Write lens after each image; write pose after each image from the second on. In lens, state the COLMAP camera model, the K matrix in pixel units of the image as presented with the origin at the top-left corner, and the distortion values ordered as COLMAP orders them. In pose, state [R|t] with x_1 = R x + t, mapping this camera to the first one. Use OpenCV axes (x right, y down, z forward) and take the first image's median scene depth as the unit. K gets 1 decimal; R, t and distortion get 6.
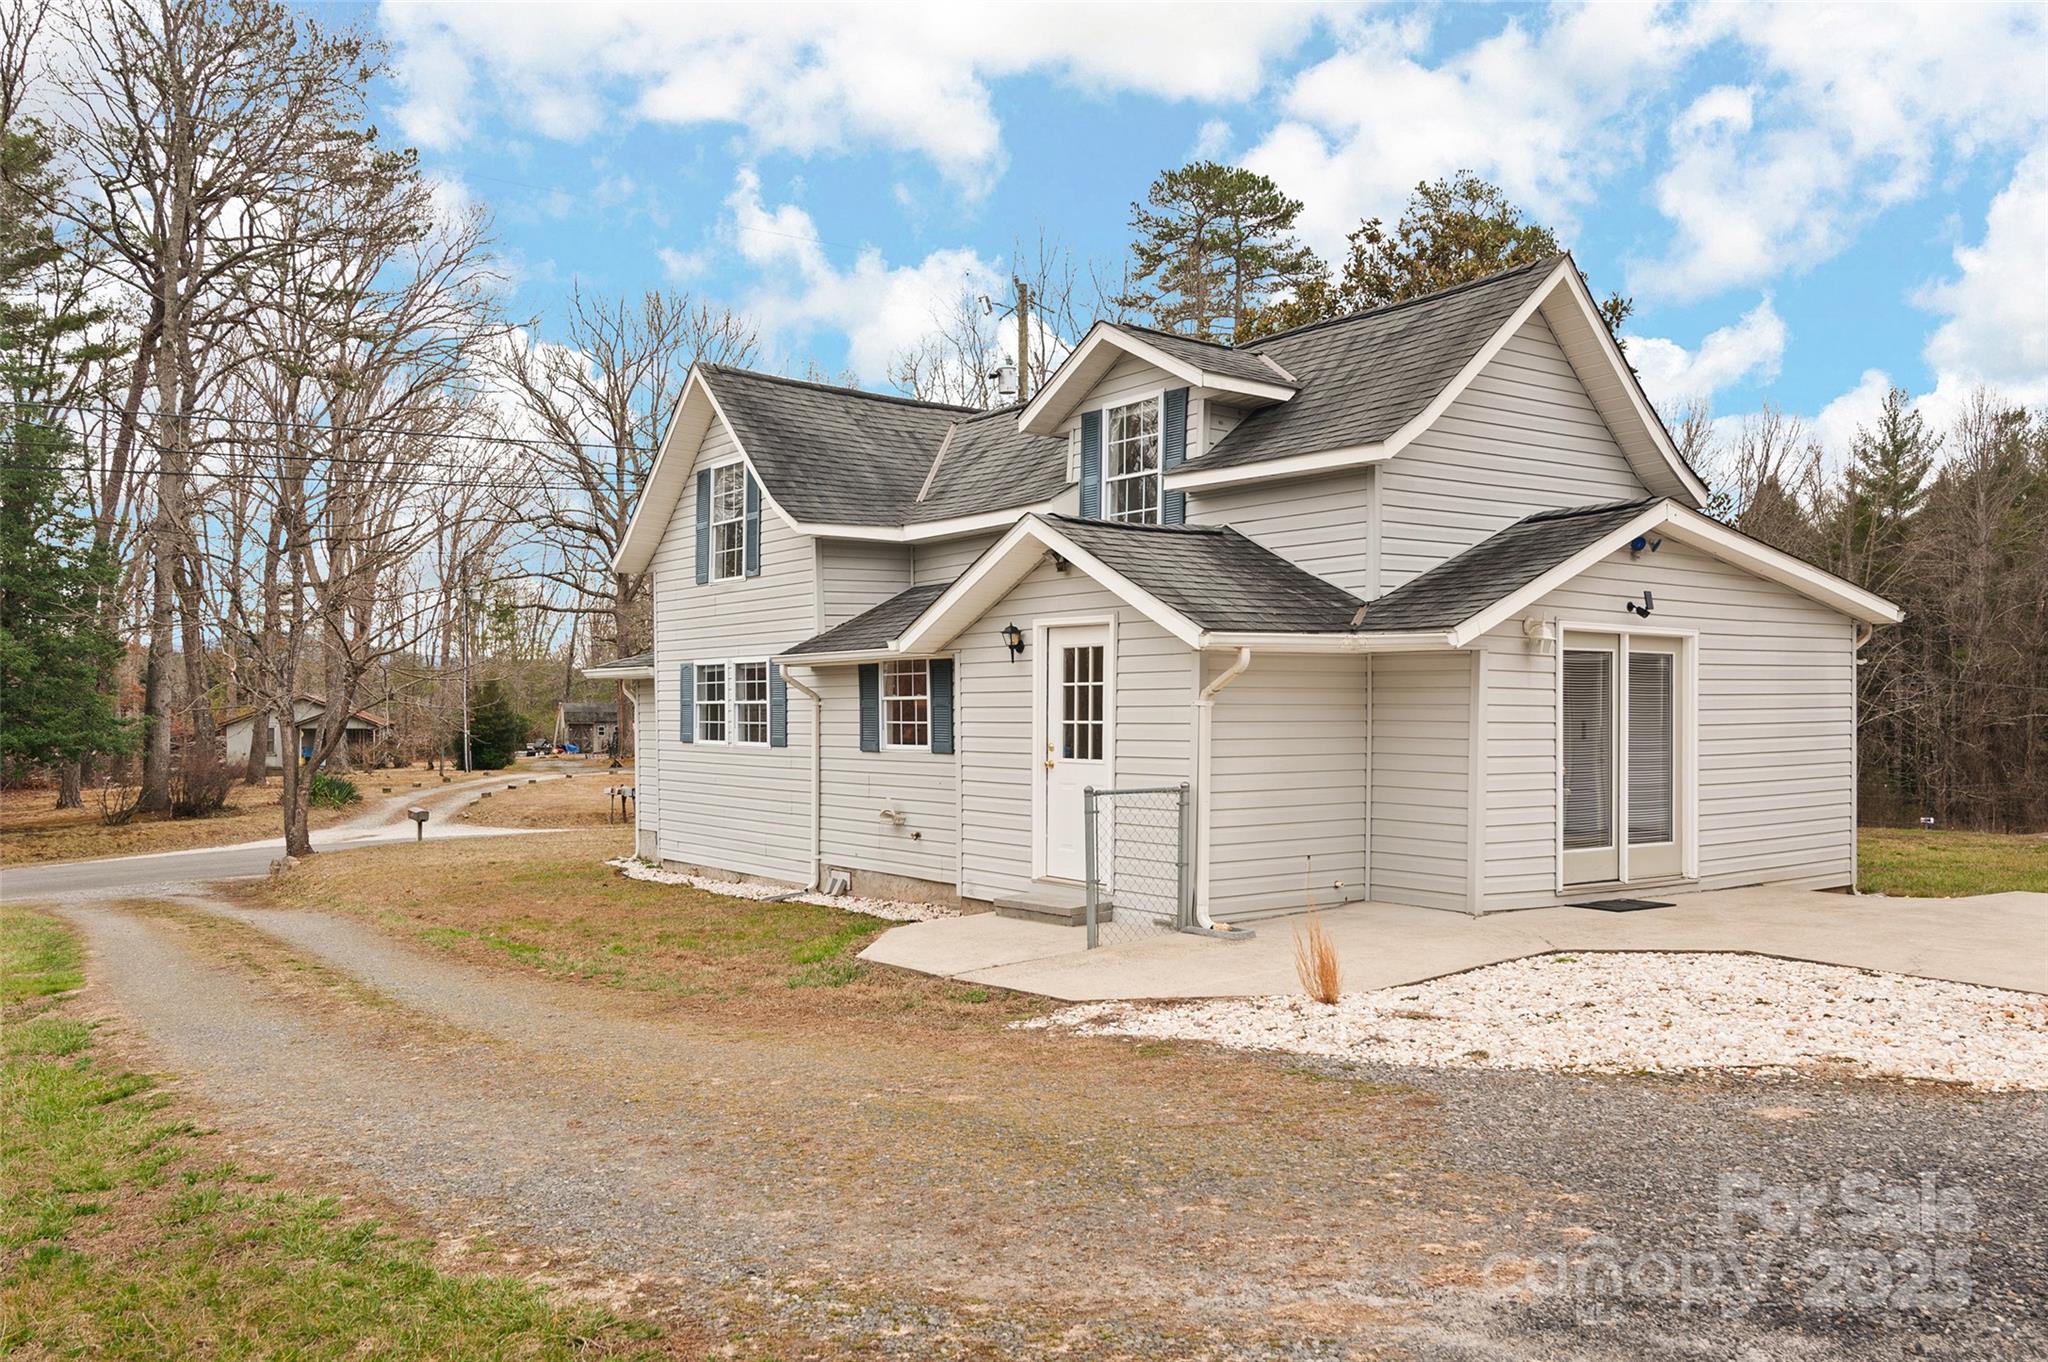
lens RADIAL K [[1621.3, 0, 1027.5], [0, 1621.3, 682.3], [0, 0, 1]] dist [0.001888, -0.004310]
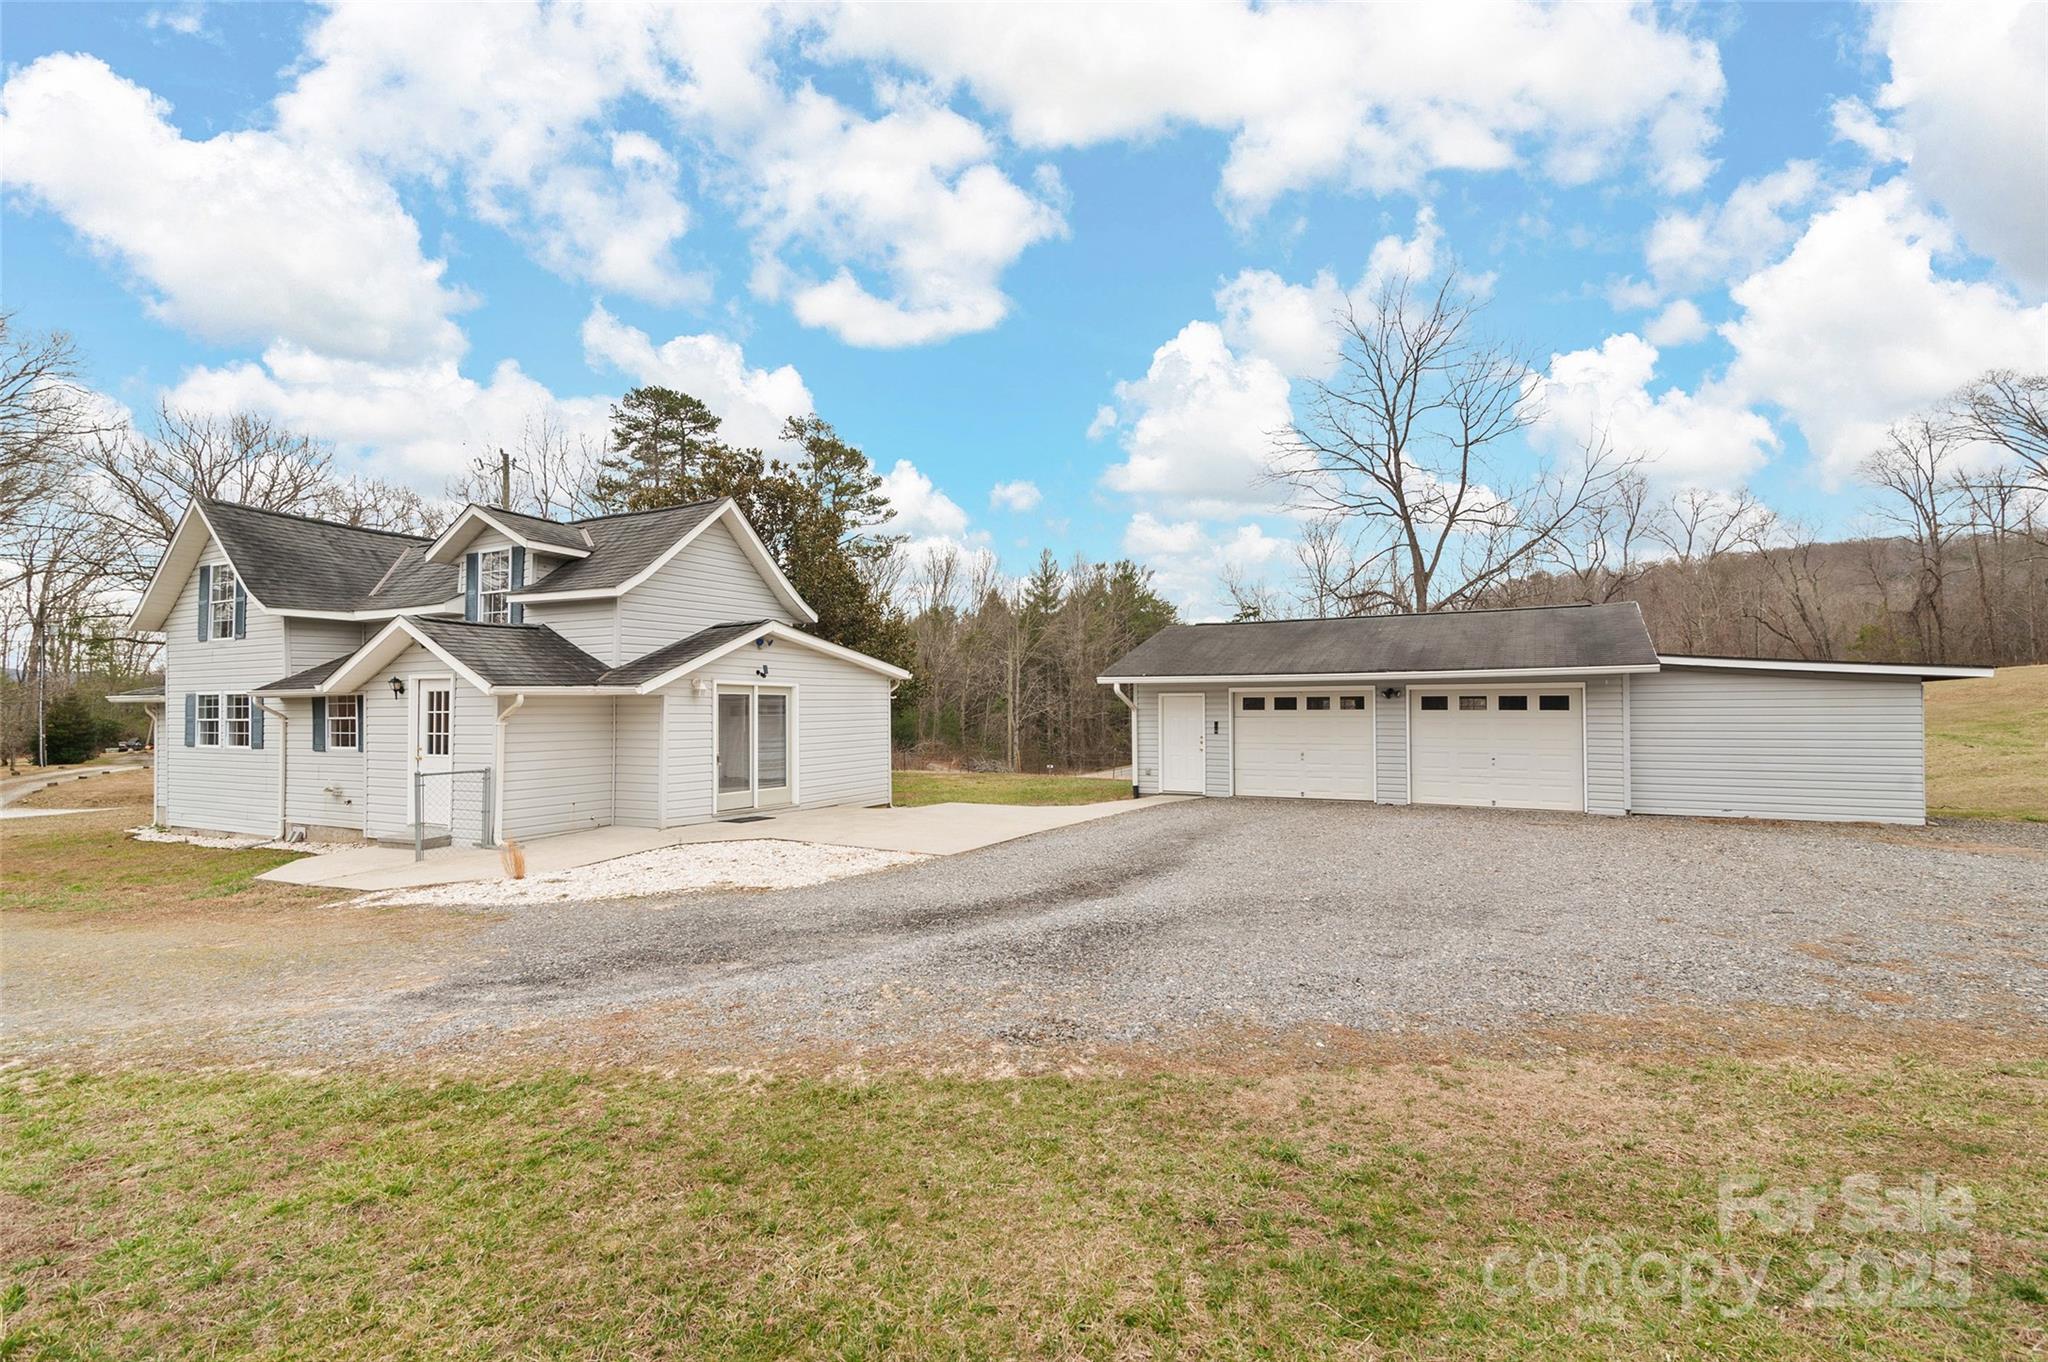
lens RADIAL K [[929.1, 0, 1015.2], [0, 929.1, 676.2], [0, 0, 1]] dist [0.012754, 0.000882]
pose [[0.895268, 0.011534, 0.445378, 0.132911], [-0.001848, 0.999752, -0.022176, -0.015360], [-0.445523, 0.019030, 0.895068, -0.179425]]
